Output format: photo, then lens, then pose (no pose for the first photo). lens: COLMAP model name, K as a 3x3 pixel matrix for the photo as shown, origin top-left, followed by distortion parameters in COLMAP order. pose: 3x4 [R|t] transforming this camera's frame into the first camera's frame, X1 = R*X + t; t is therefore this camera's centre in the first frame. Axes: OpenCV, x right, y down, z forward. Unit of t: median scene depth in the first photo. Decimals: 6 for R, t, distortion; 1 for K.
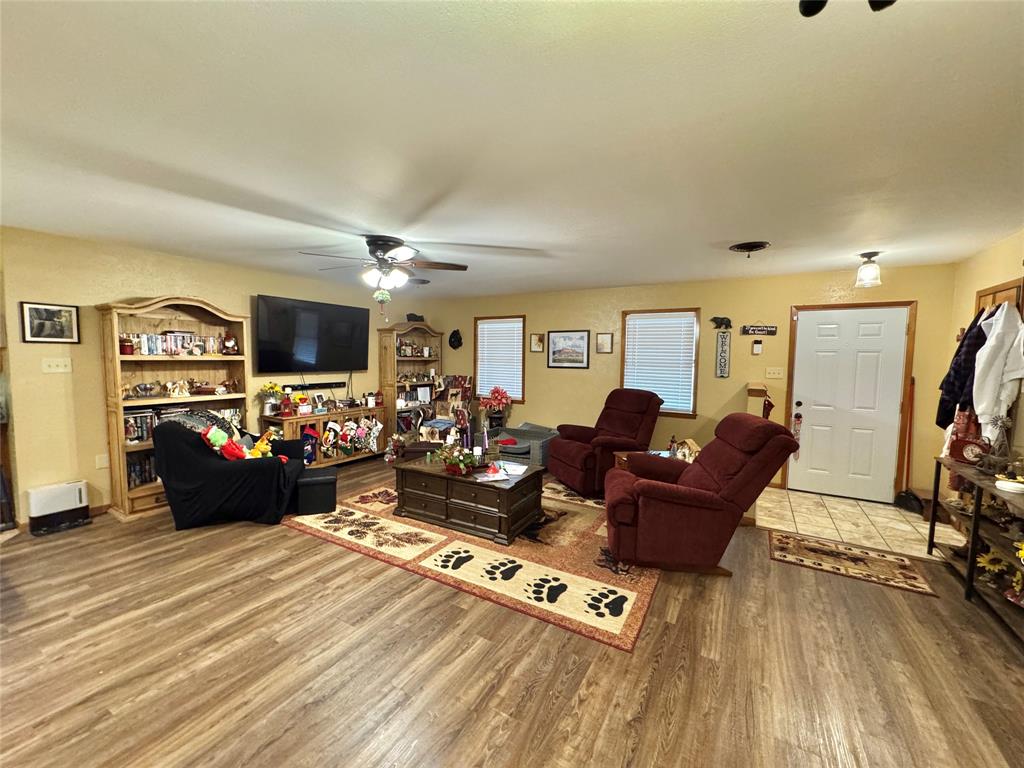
lens RADIAL K [[408.4, 0, 513.9], [0, 408.4, 383.9], [0, 0, 1]] dist [0.000858, 0.000175]
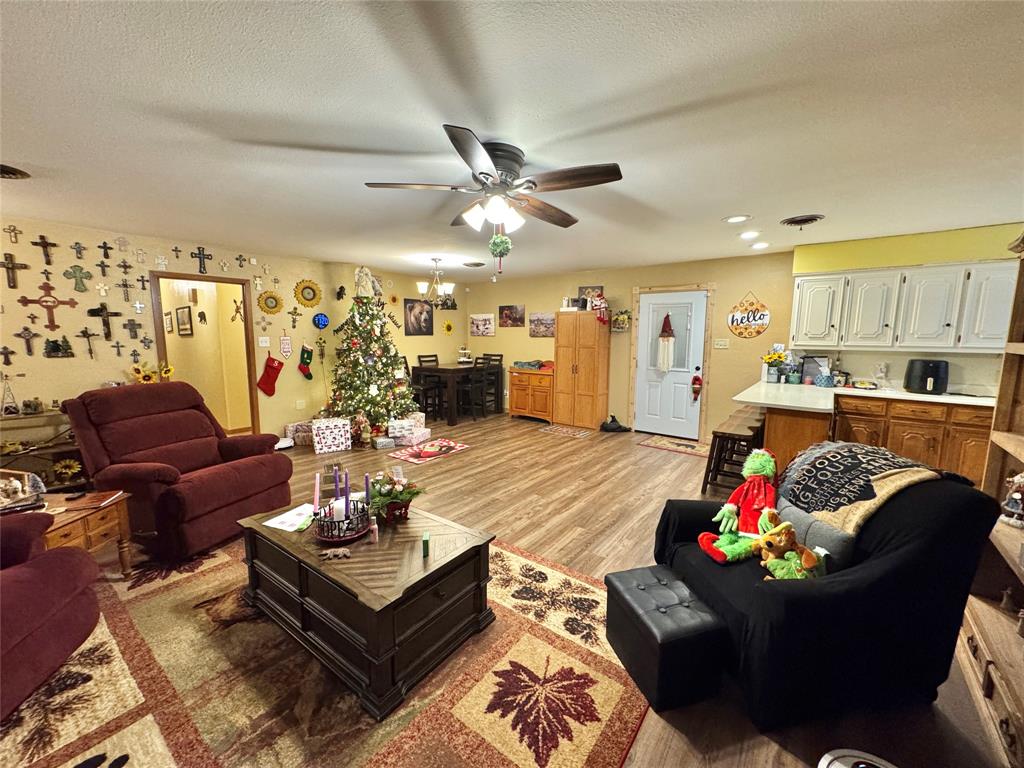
lens RADIAL K [[408.4, 0, 520.3], [0, 408.4, 384.3], [0, 0, 1]] dist [0.000858, 0.000175]
pose [[-0.994323, -0.032945, 0.101174, -0.409343], [-0.012394, 0.980248, 0.197386, -0.117350], [-0.105678, 0.195011, -0.975091, 1.610620]]
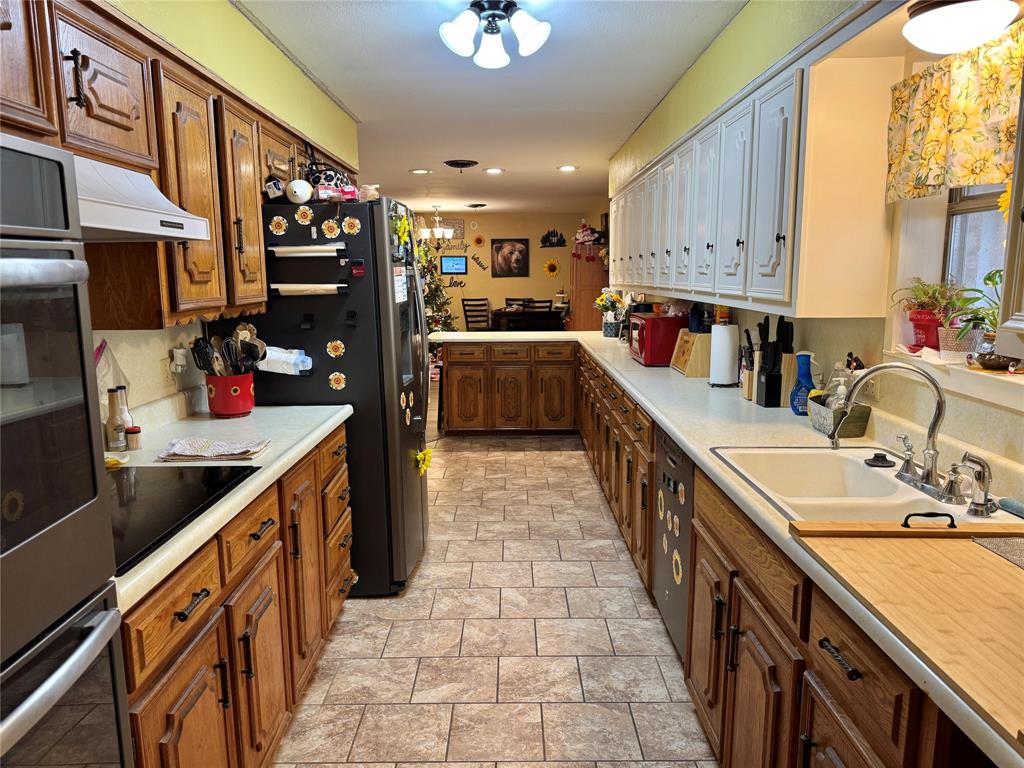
lens RADIAL K [[716.7, 0, 510.2], [0, 716.7, 385.5], [0, 0, 1]] dist [0.051191, -0.045871]
pose [[-0.513438, -0.141038, 0.846457, -2.640795], [0.061910, 0.977743, 0.200466, -0.125192], [-0.855890, 0.155331, -0.493279, 1.375220]]
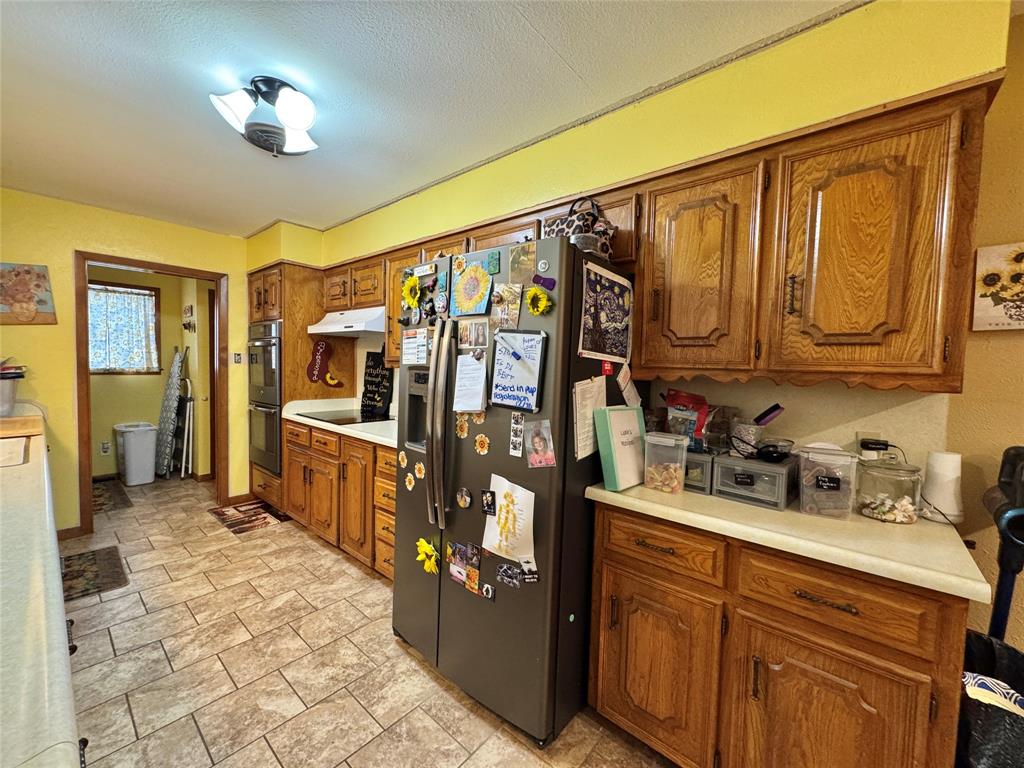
lens RADIAL K [[408.4, 0, 514.1], [0, 408.4, 383.1], [0, 0, 1]] dist [0.000858, 0.000175]
pose [[0.985828, 0.020746, -0.166474, -1.561489], [-0.025382, 0.999346, -0.025770, -0.020484], [0.165831, 0.029630, 0.985709, 0.532446]]
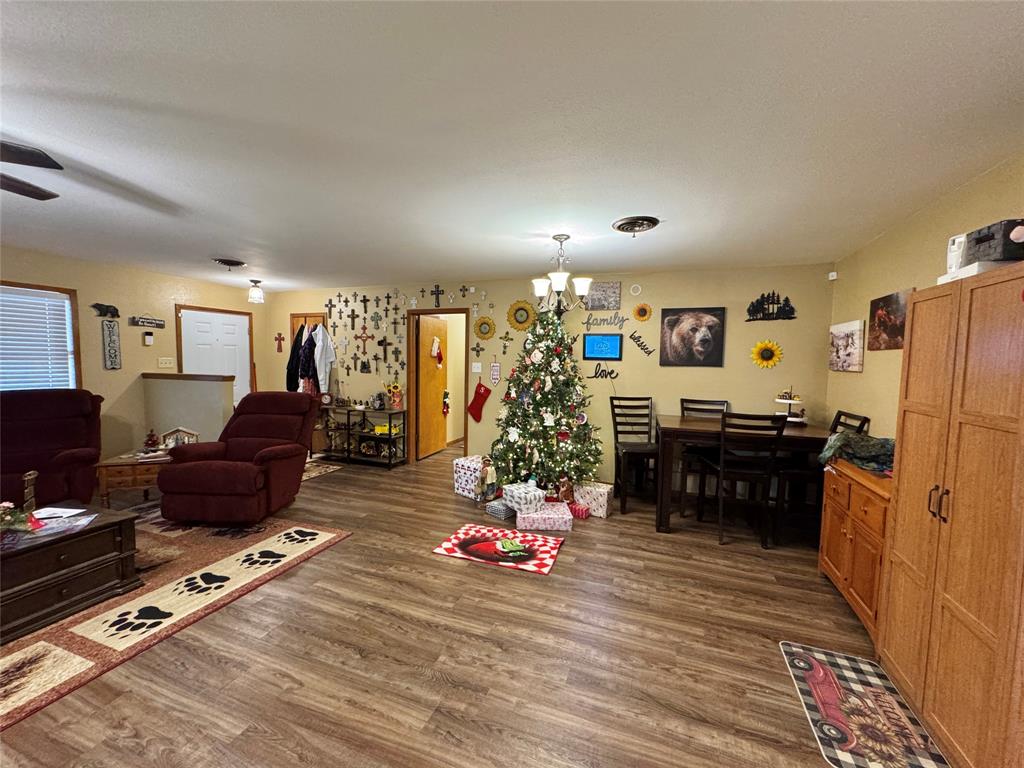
lens RADIAL K [[408.4, 0, 512.8], [0, 408.4, 384.5], [0, 0, 1]] dist [0.000858, 0.000175]
pose [[-0.176323, -0.077975, 0.981239, -0.820044], [0.048141, 0.994981, 0.087718, -0.027044], [-0.983154, 0.062704, -0.171684, 0.366674]]
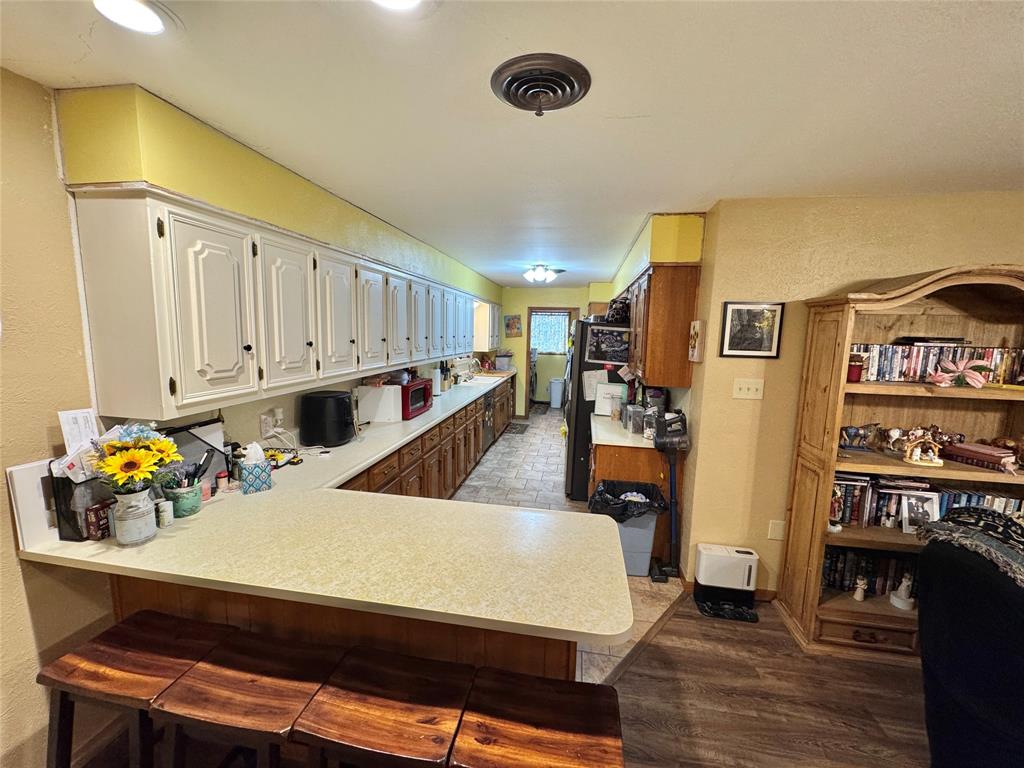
lens RADIAL K [[408.4, 0, 507.7], [0, 408.4, 384.9], [0, 0, 1]] dist [0.000858, 0.000175]
pose [[0.354008, 0.120301, -0.927473, -0.612444], [-0.082209, 0.991857, 0.097274, -0.087982], [0.931622, 0.041811, 0.361015, 0.355032]]
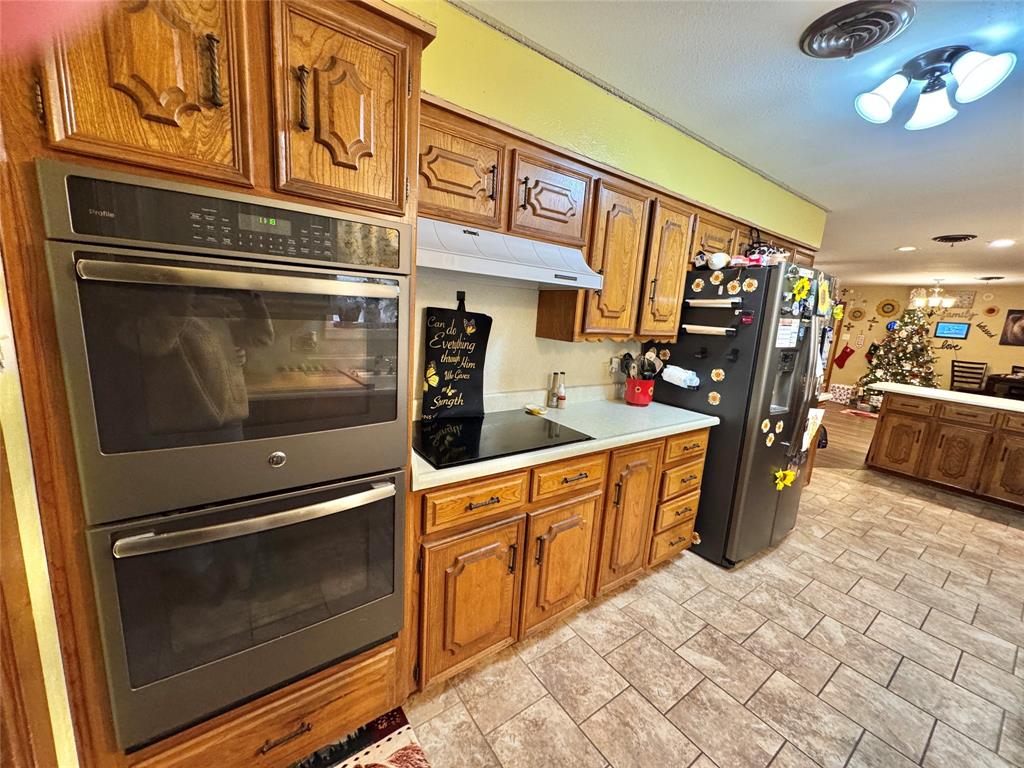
lens RADIAL K [[408.4, 0, 512.7], [0, 408.4, 382.8], [0, 0, 1]] dist [0.000858, 0.000175]
pose [[0.387611, -0.153087, 0.909023, -2.532784], [0.000285, 0.986134, 0.165952, -0.106537], [-0.921823, -0.064066, 0.382280, 1.169688]]
